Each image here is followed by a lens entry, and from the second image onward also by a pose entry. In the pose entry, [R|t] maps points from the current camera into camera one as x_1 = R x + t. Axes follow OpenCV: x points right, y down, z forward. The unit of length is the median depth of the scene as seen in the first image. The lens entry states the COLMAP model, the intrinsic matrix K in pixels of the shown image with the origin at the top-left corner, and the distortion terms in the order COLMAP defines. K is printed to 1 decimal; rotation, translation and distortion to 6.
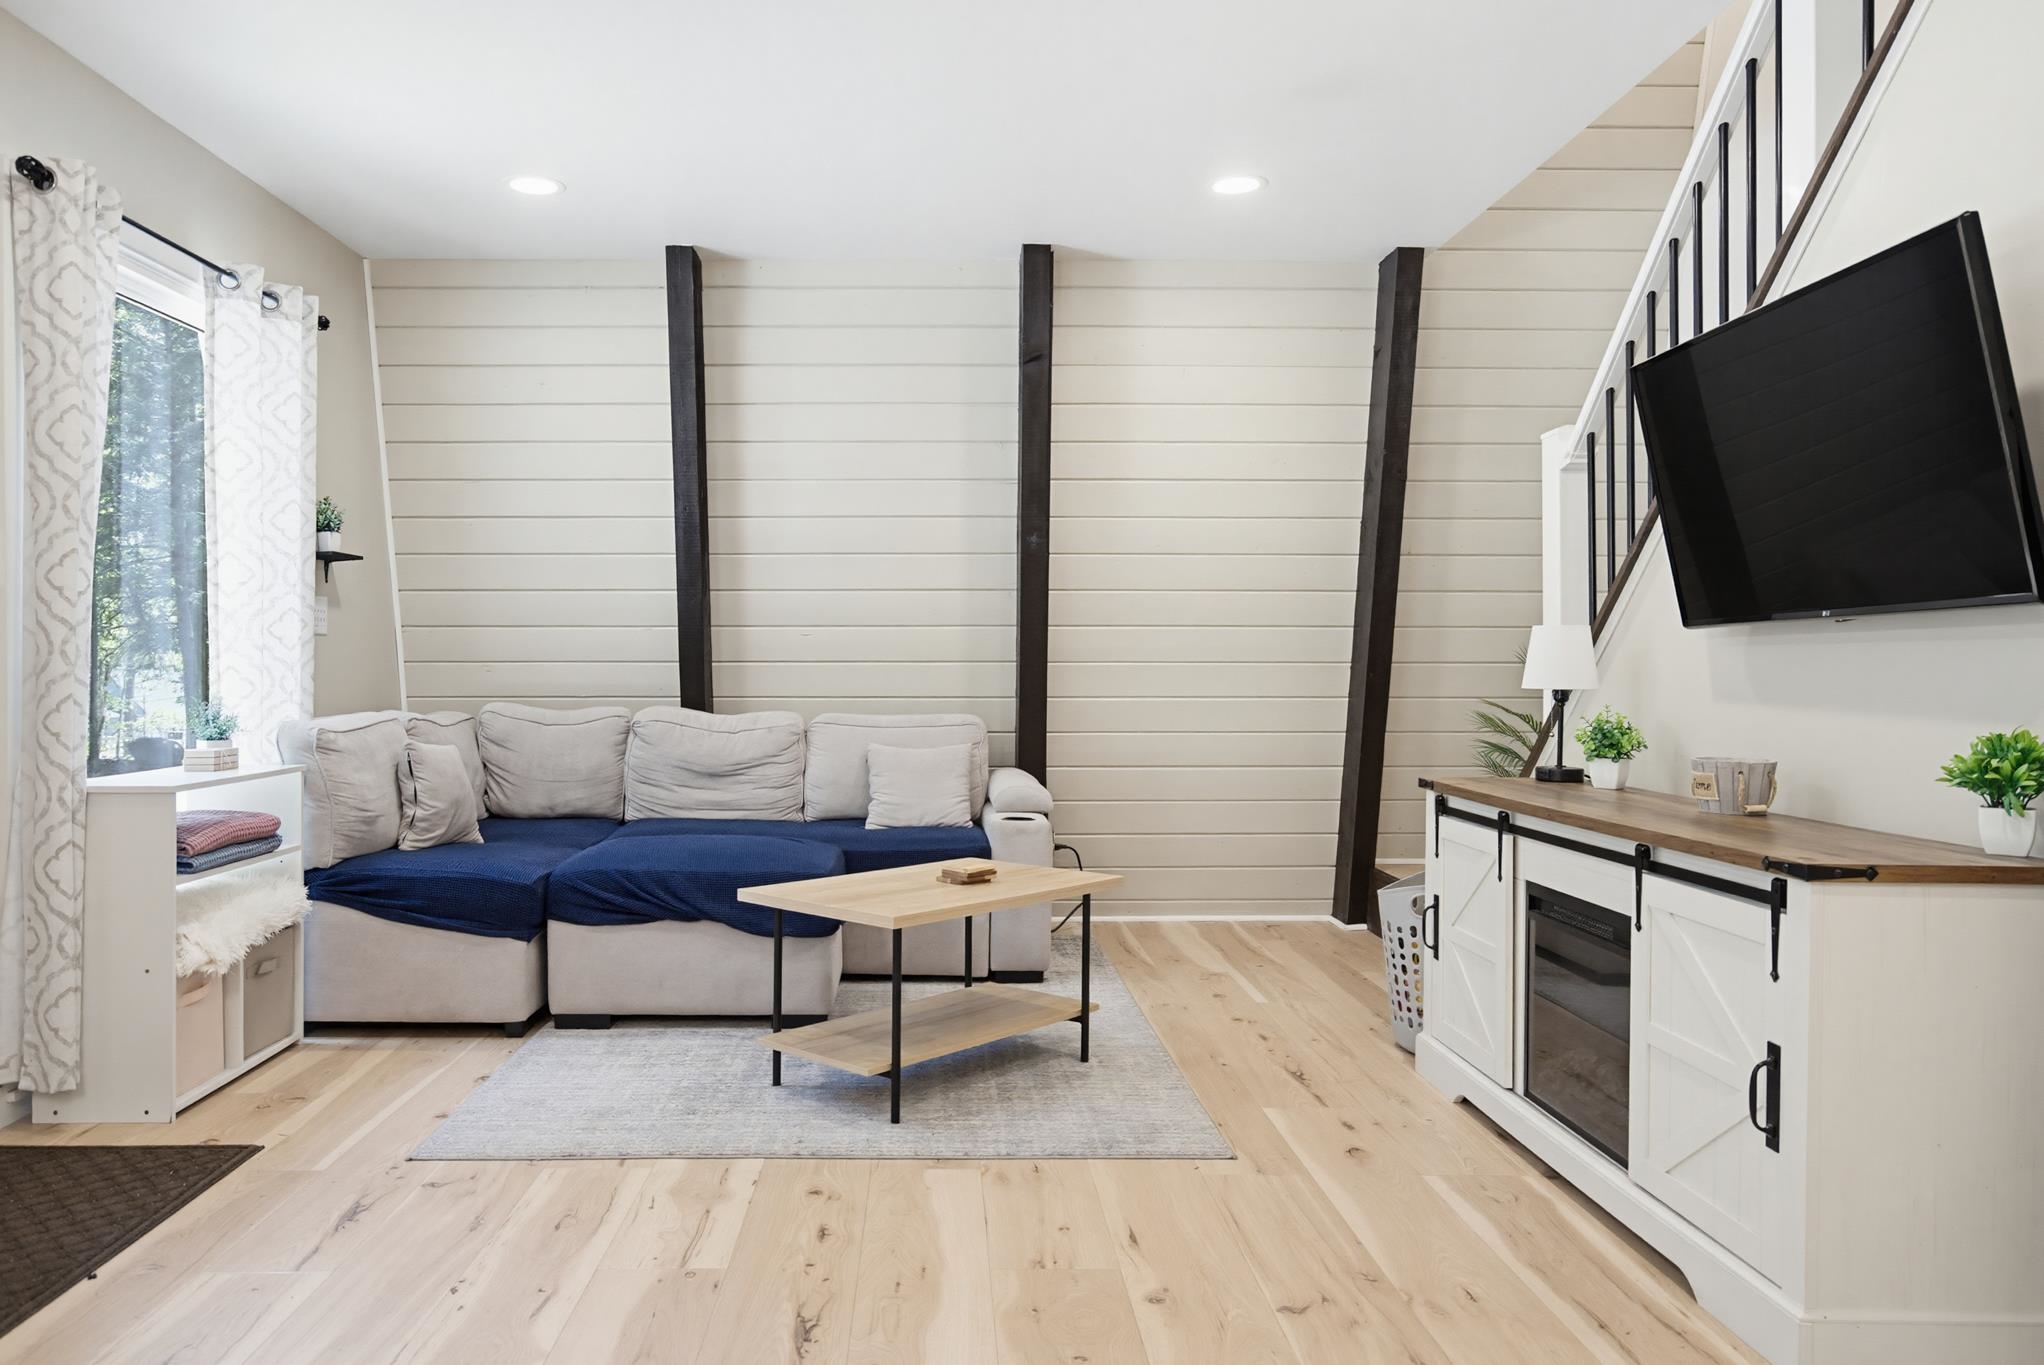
lens RADIAL K [[1415.5, 0, 1010.8], [0, 1415.5, 670.4], [0, 0, 1]] dist [-0.021008, 0.001736]
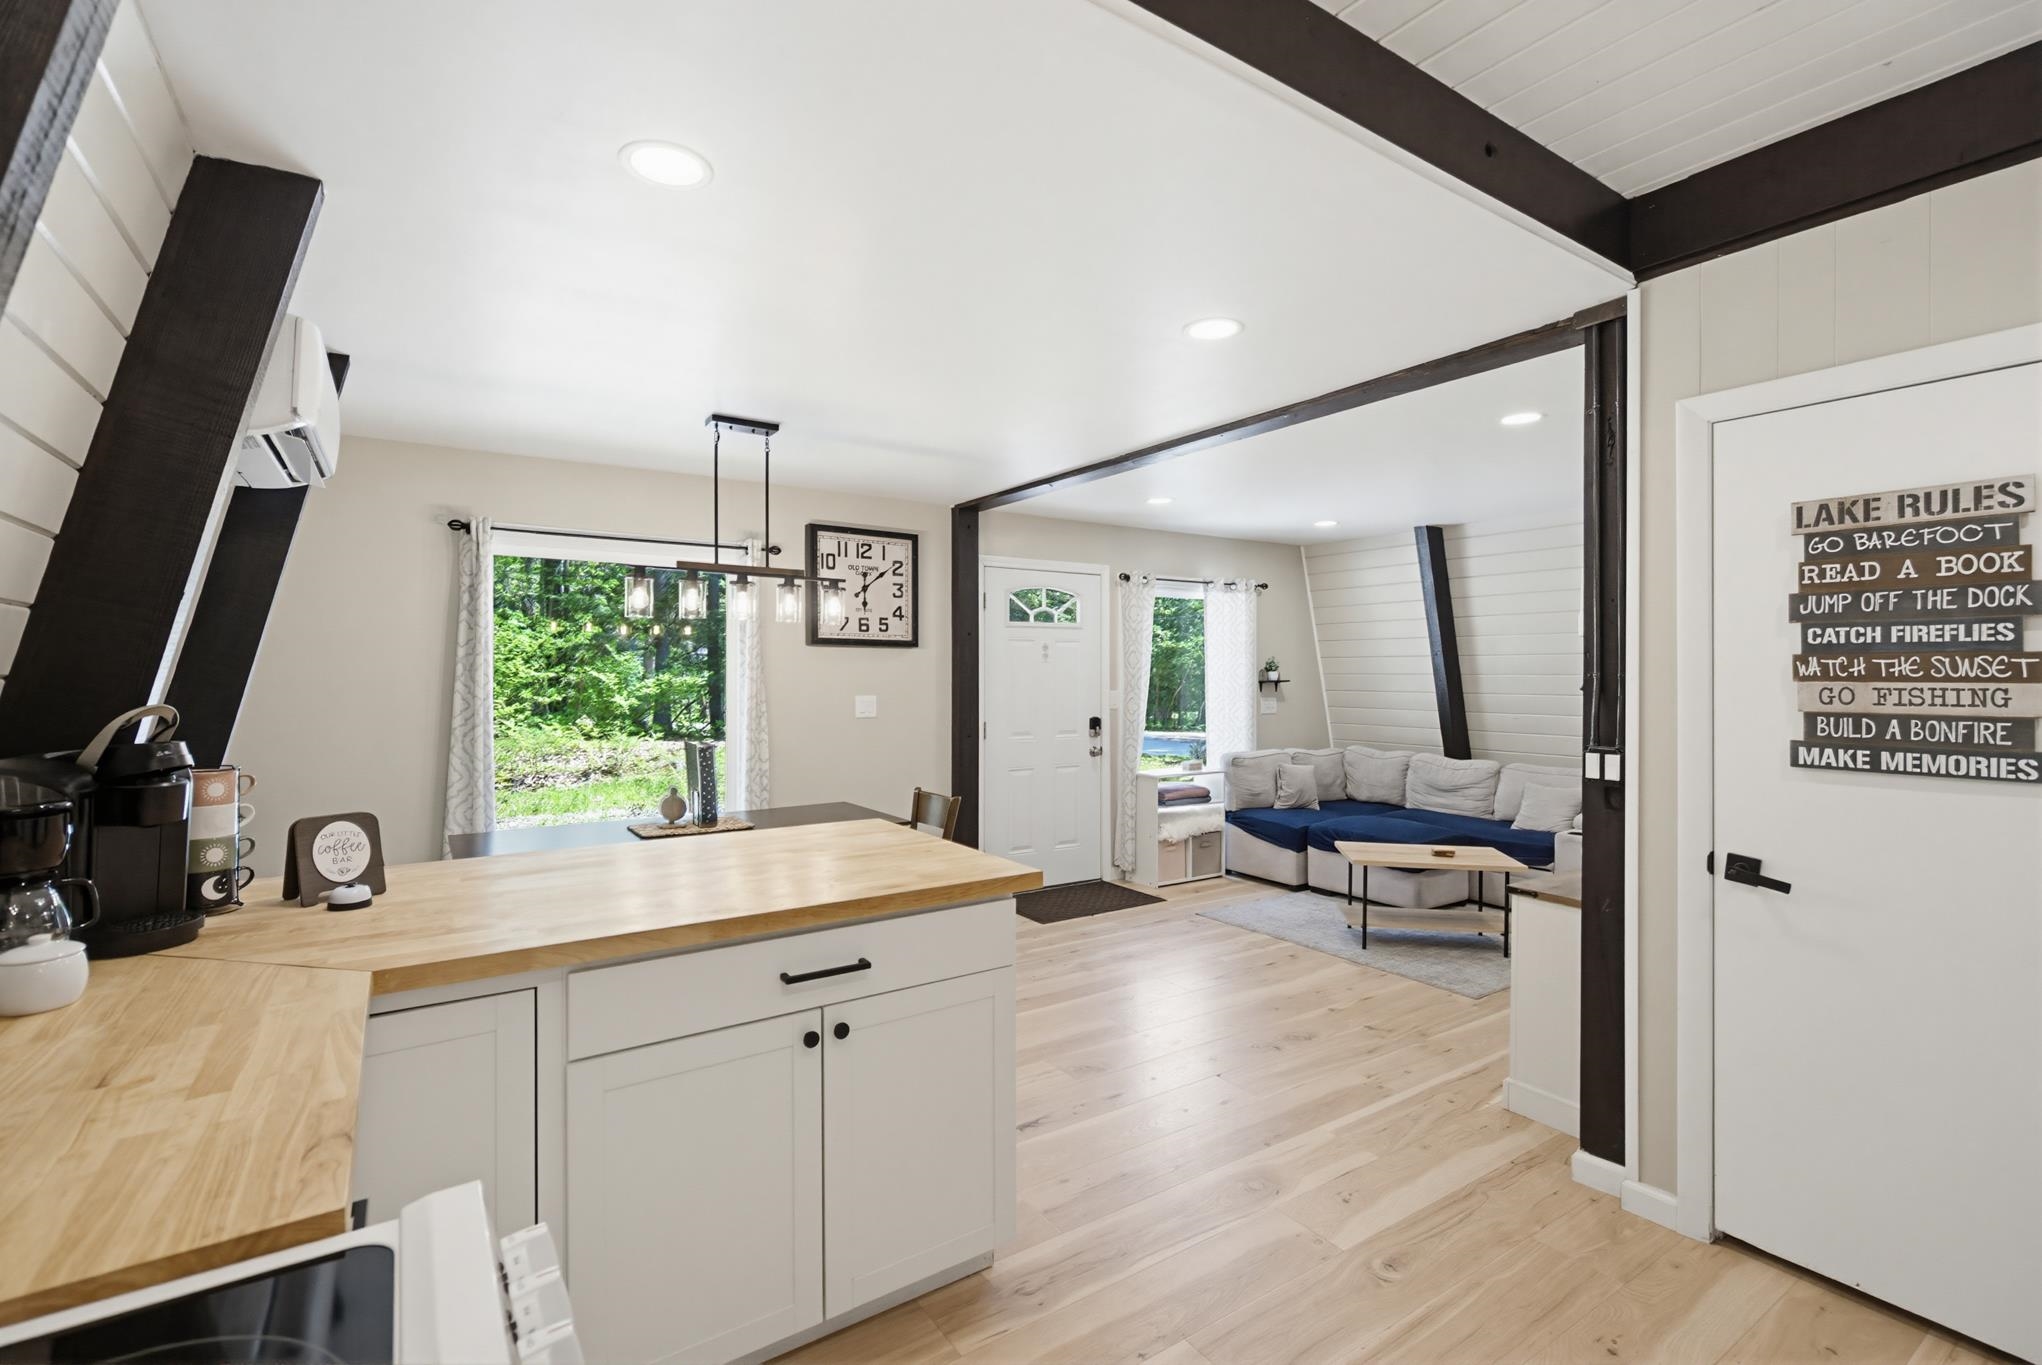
lens RADIAL K [[931.1, 0, 1023.6], [0, 931.1, 669.8], [0, 0, 1]] dist [0.004539, -0.002327]
pose [[0.554944, 0.000919, -0.831887, 0.731714], [-0.013611, 0.999876, -0.007975, -0.101407], [0.831776, 0.015748, 0.554888, -0.277028]]
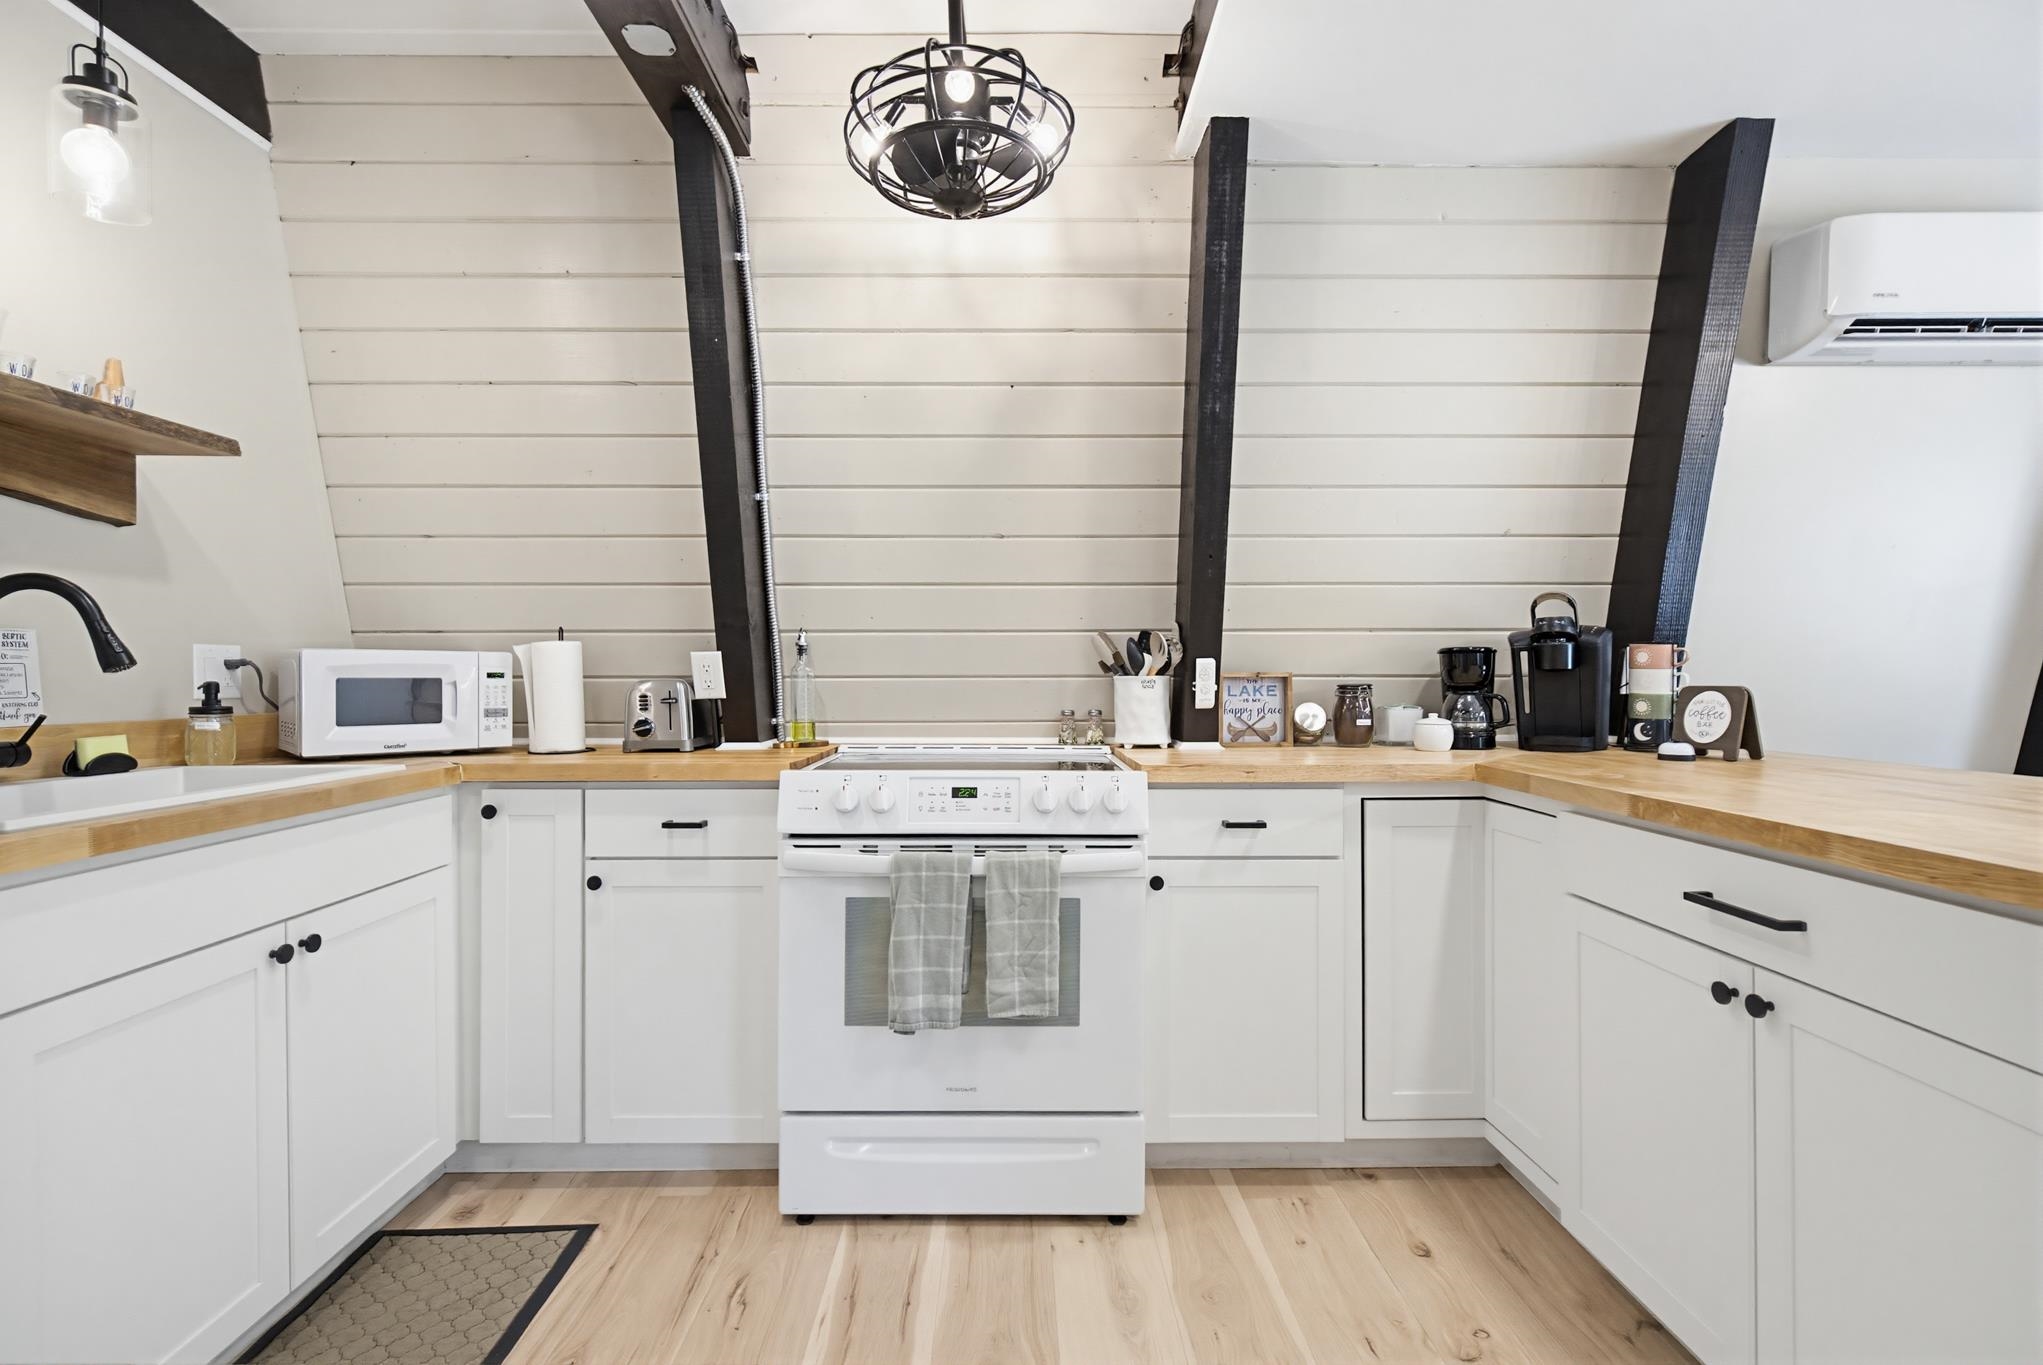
lens RADIAL K [[931.6, 0, 1025.8], [0, 931.6, 680.2], [0, 0, 1]] dist [0.004539, -0.002327]
pose [[-0.999977, 0.001787, -0.006489, 0.531828], [0.001669, 0.999835, 0.018089, -0.036576], [0.006521, 0.018078, -0.999815, 0.260340]]
